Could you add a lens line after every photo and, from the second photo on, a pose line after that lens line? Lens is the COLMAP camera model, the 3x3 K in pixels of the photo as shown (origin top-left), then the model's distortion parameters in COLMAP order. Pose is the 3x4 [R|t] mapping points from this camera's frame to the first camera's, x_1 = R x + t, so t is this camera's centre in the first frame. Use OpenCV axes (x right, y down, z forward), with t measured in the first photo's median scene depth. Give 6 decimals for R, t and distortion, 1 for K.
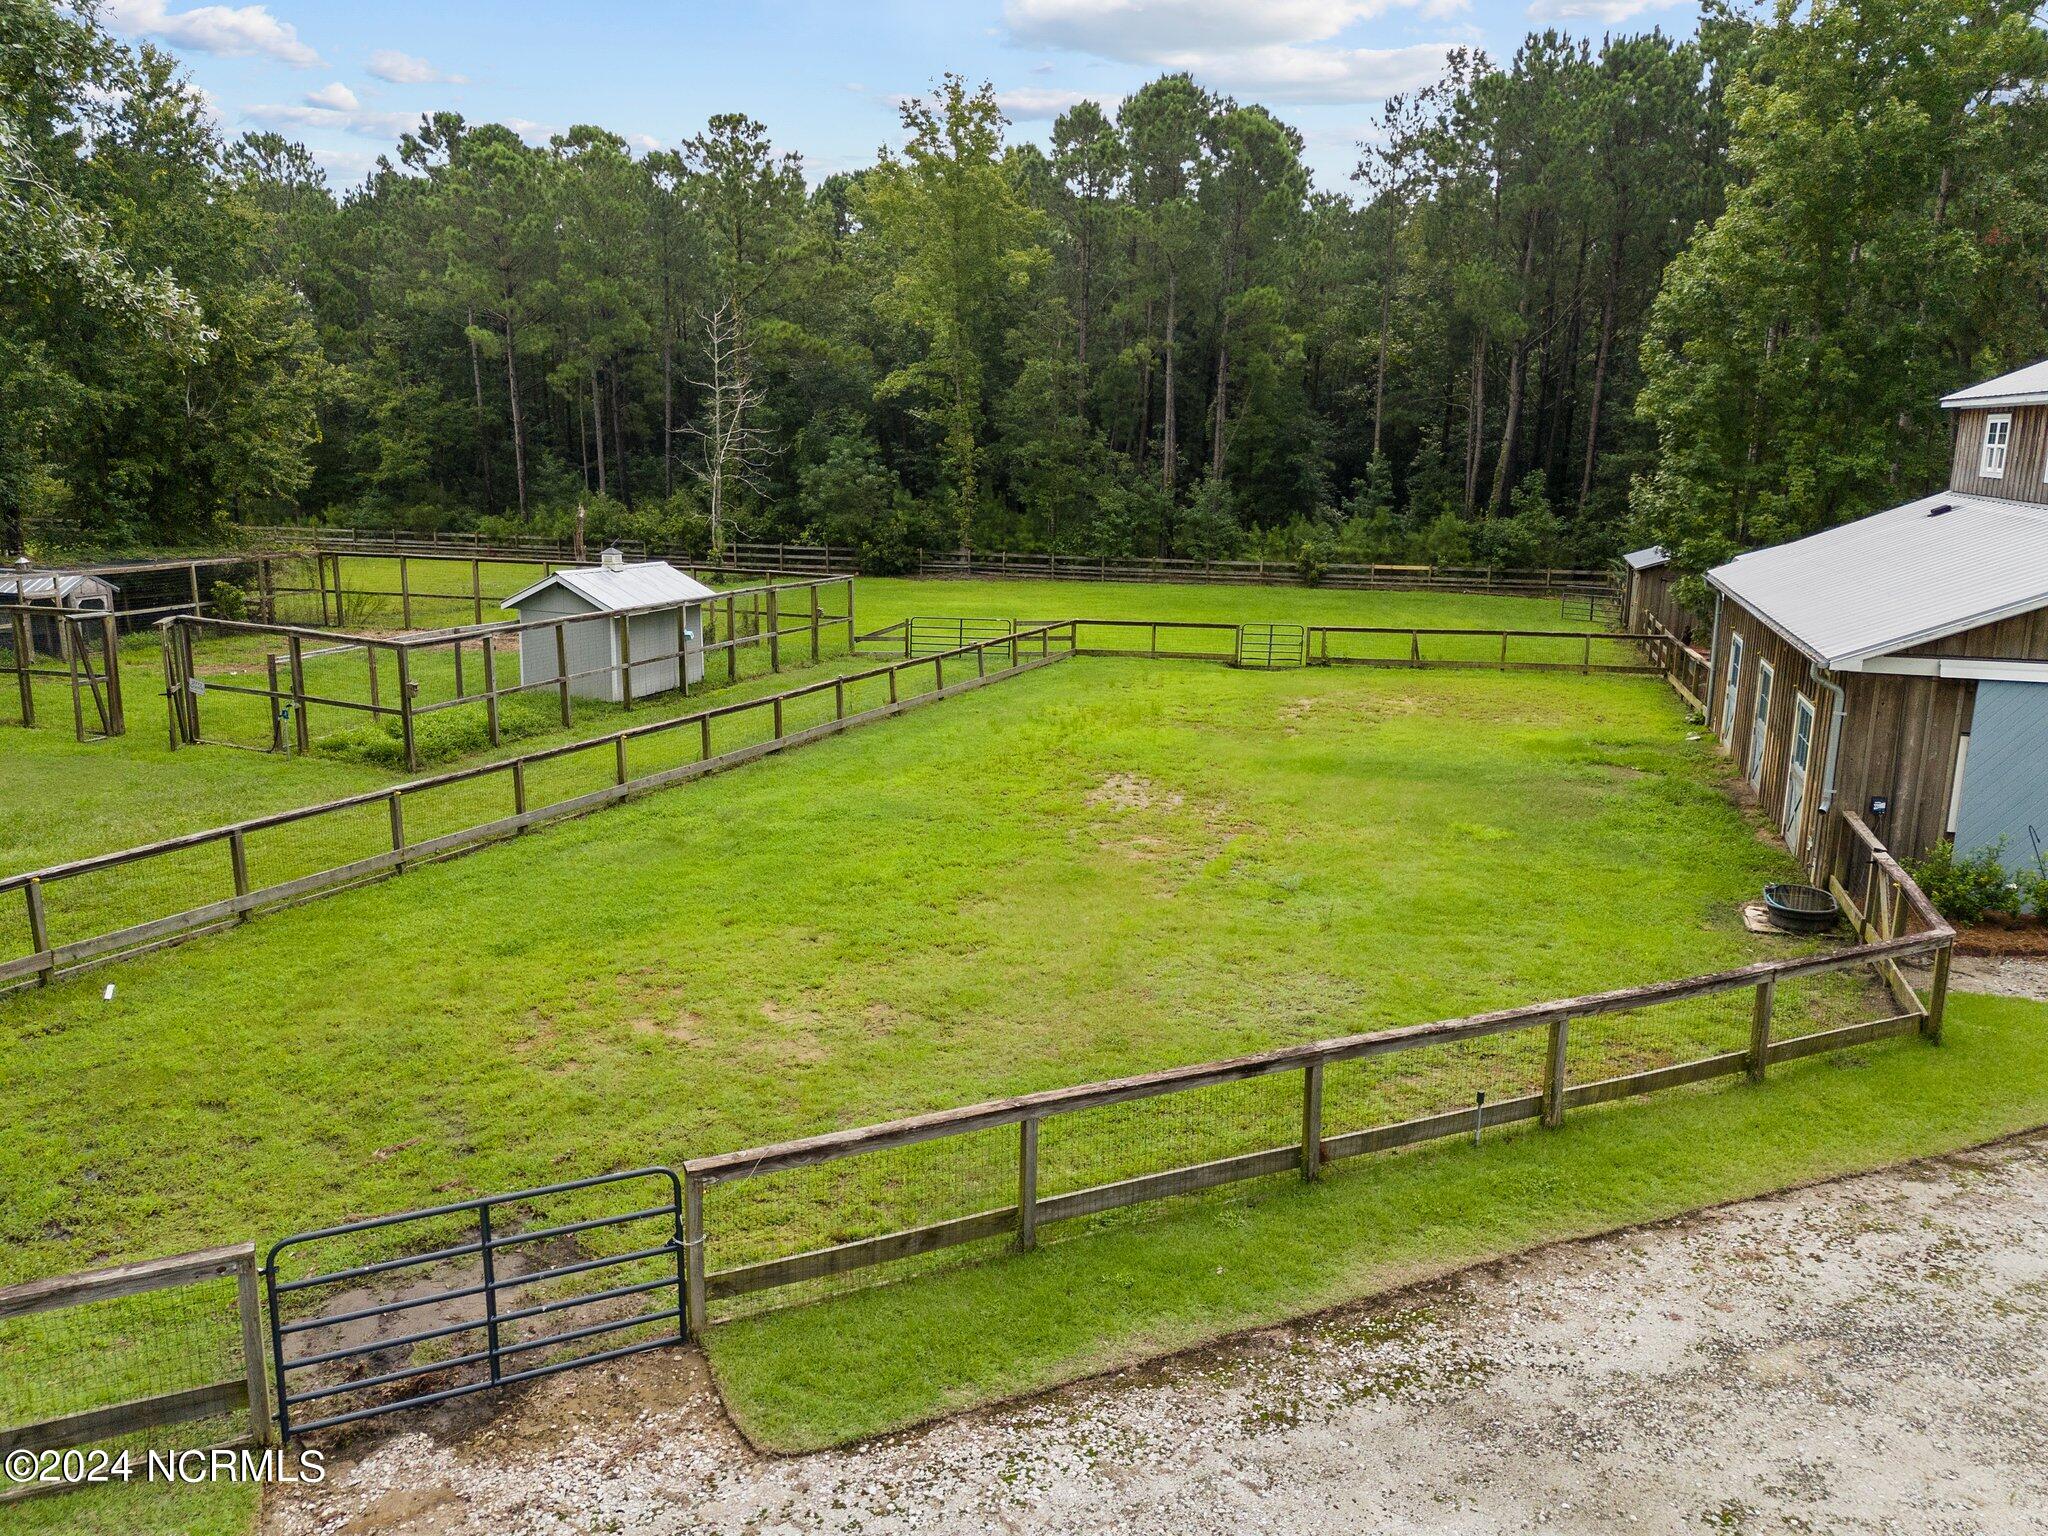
lens RADIAL K [[1488.1, 0, 1024.5], [0, 1488.1, 768.1], [0, 0, 1]] dist [0.066409, -0.048670]
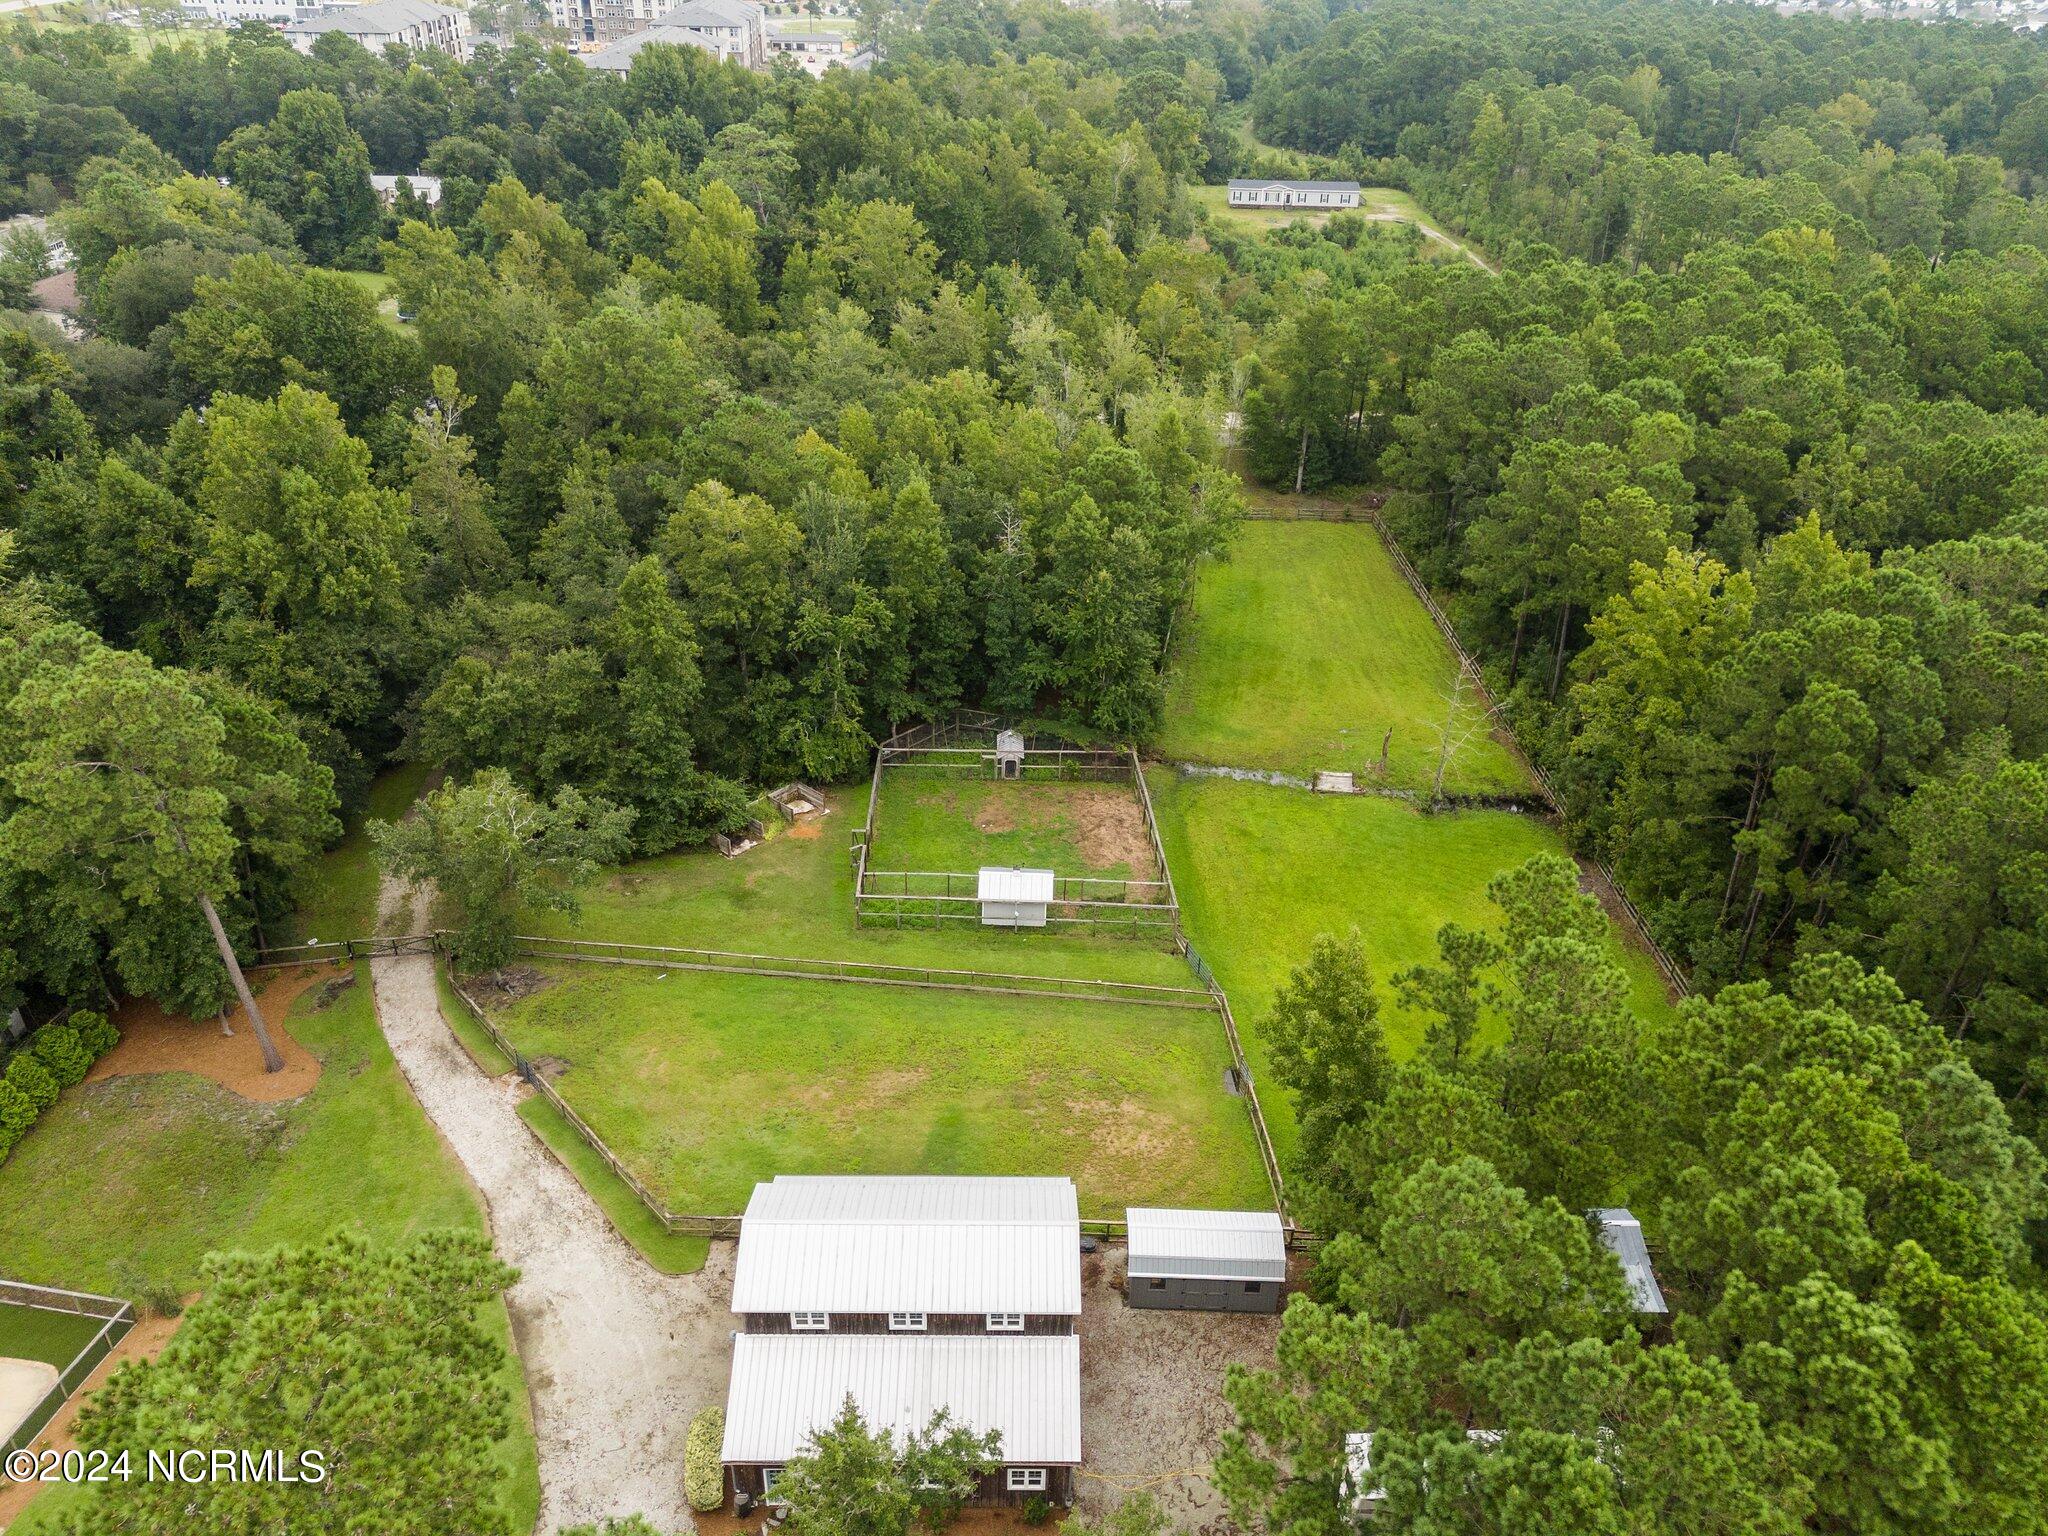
lens RADIAL K [[1488.1, 0, 1052.1], [0, 1488.1, 770.0], [0, 0, 1]] dist [0.066409, -0.048670]
pose [[0.317444, 0.483306, -0.815871, 0.888432], [-0.224349, 0.874224, 0.430582, -0.723953], [0.921356, 0.046354, 0.385946, 0.057648]]
